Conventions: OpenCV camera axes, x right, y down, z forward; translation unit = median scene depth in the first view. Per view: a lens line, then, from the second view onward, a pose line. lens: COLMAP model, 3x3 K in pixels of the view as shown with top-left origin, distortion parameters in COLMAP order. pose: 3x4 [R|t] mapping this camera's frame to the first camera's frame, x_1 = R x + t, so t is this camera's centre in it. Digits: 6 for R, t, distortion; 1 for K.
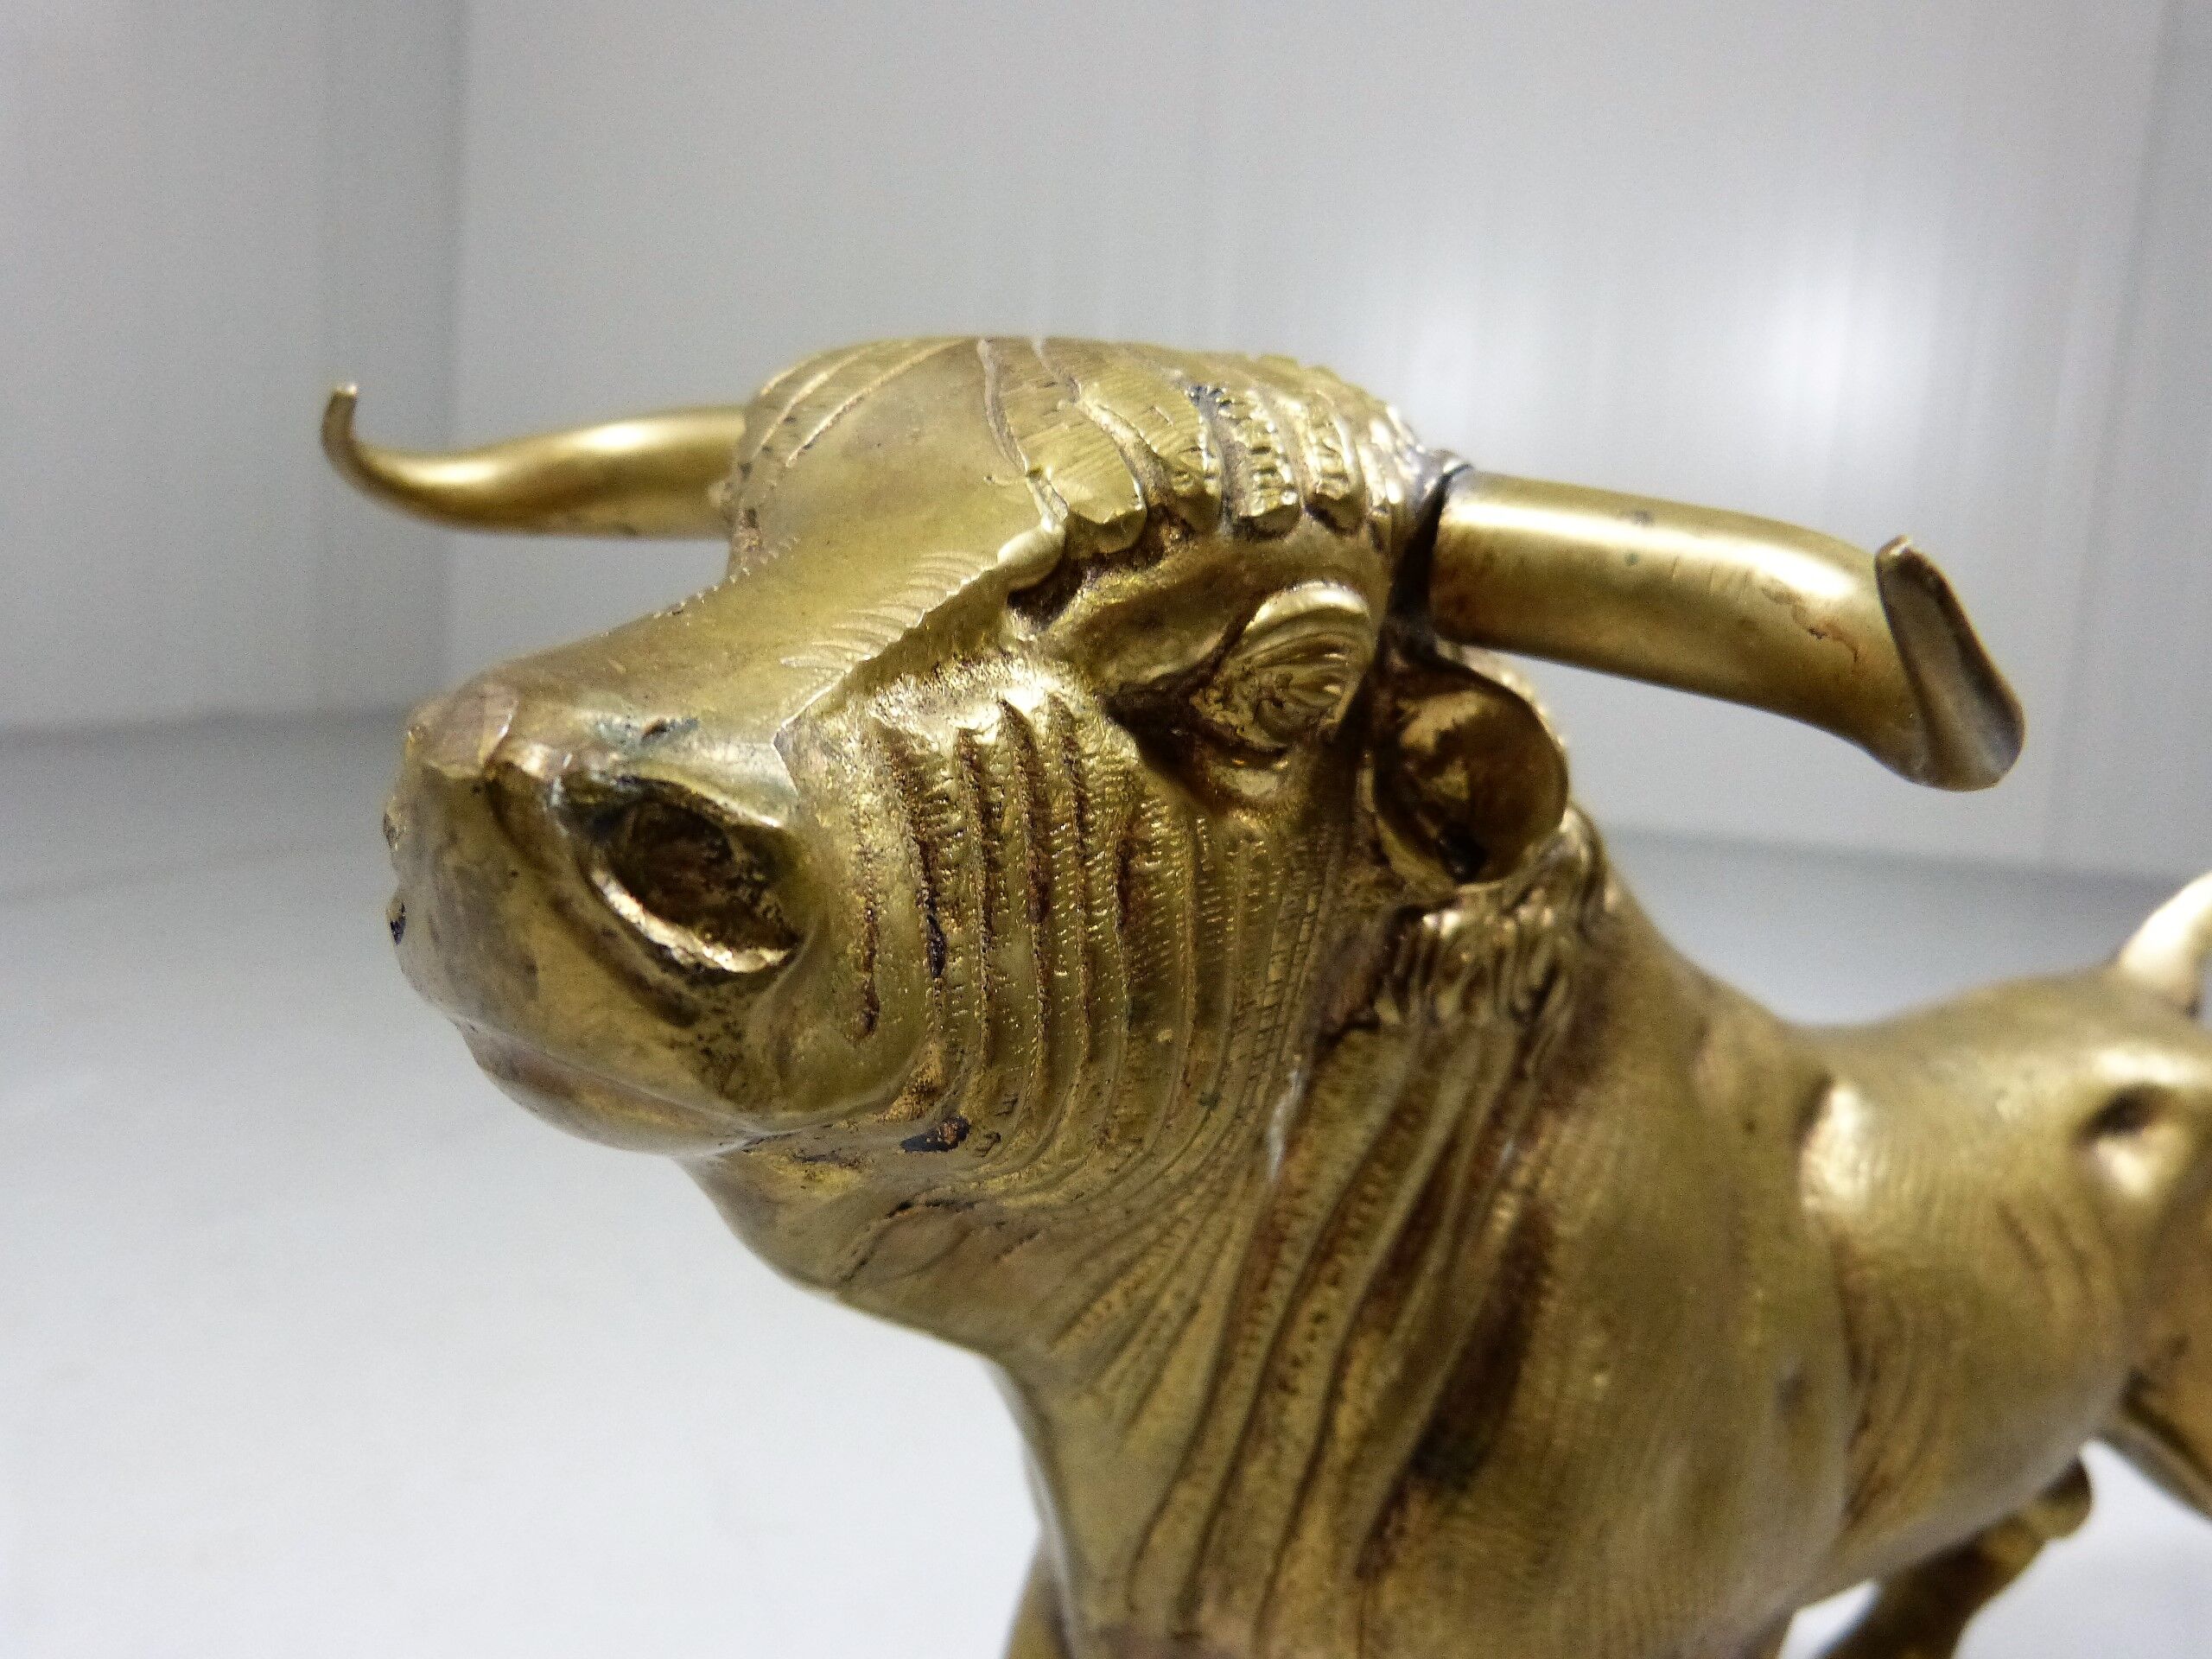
lens RADIAL K [[1634.4, 0, 1121.4], [0, 1634.4, 820.8], [0, 0, 1]] dist [-0.045348, 0.025395]
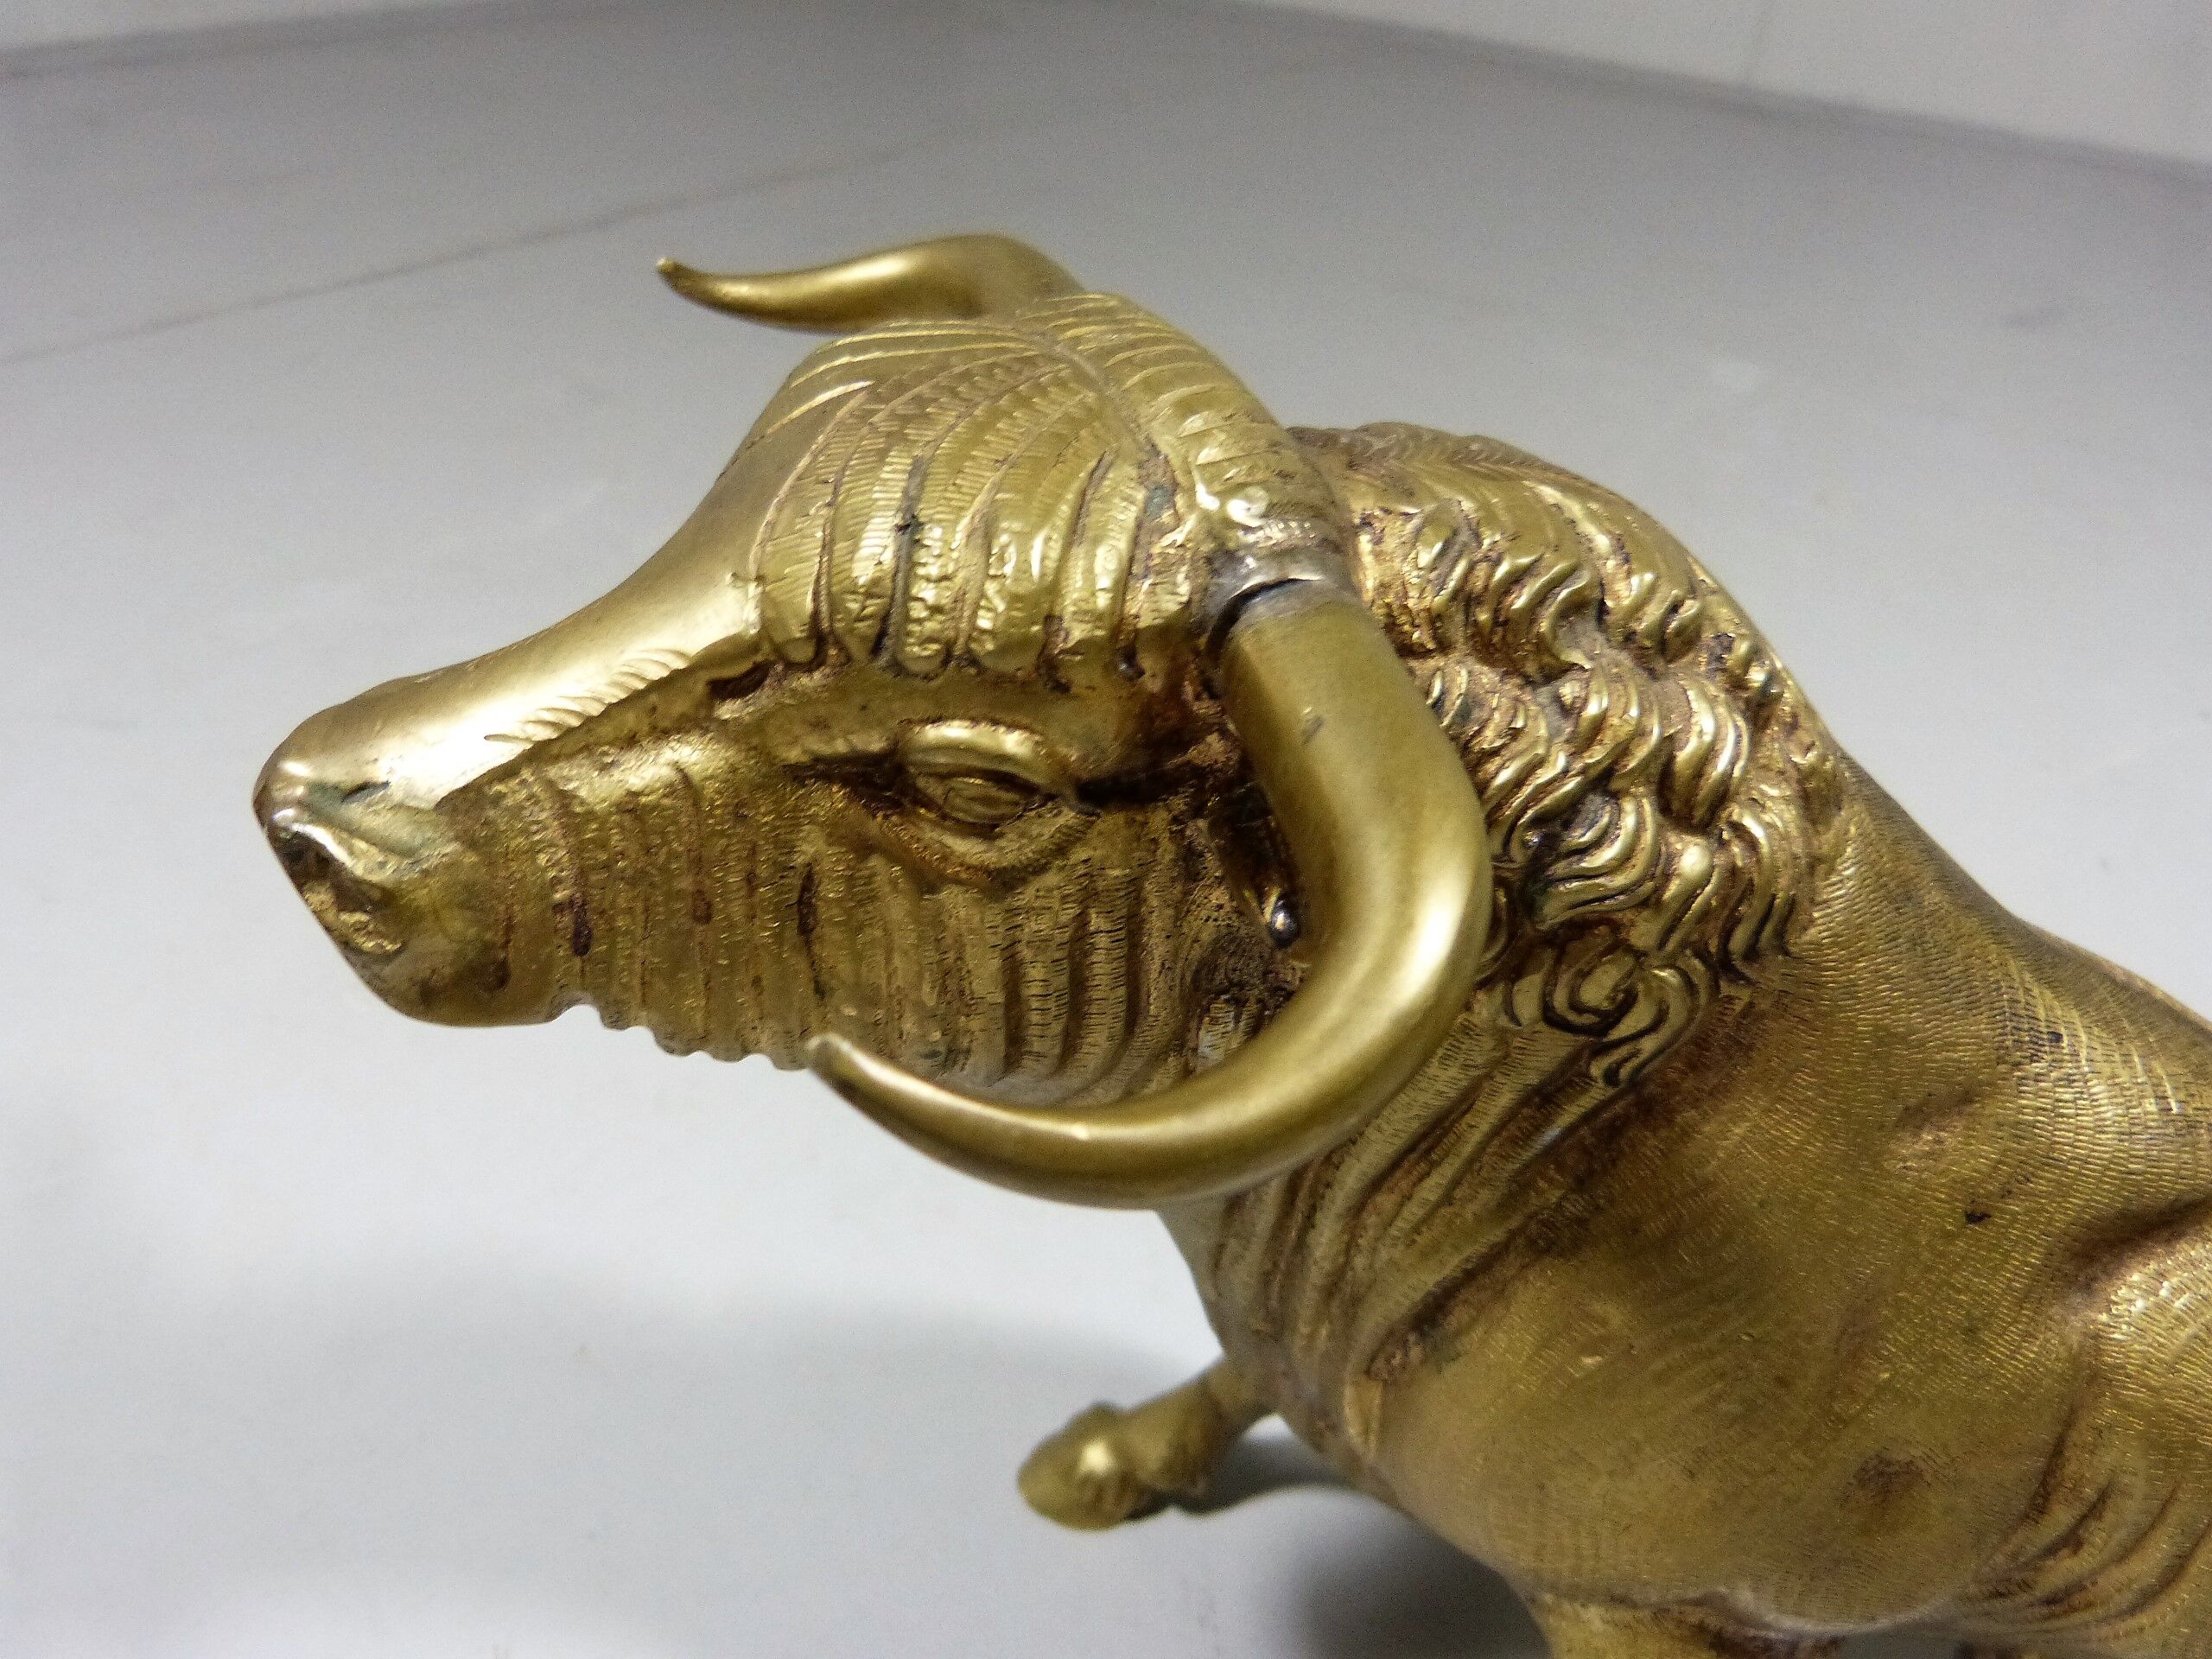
lens RADIAL K [[1634.4, 0, 1107.4], [0, 1634.4, 847.2], [0, 0, 1]] dist [-0.045348, 0.025395]
pose [[0.726531, 0.363951, -0.582831, 0.928082], [-0.098060, 0.894442, 0.436301, -0.598702], [0.680101, -0.259834, 0.685528, 0.309228]]
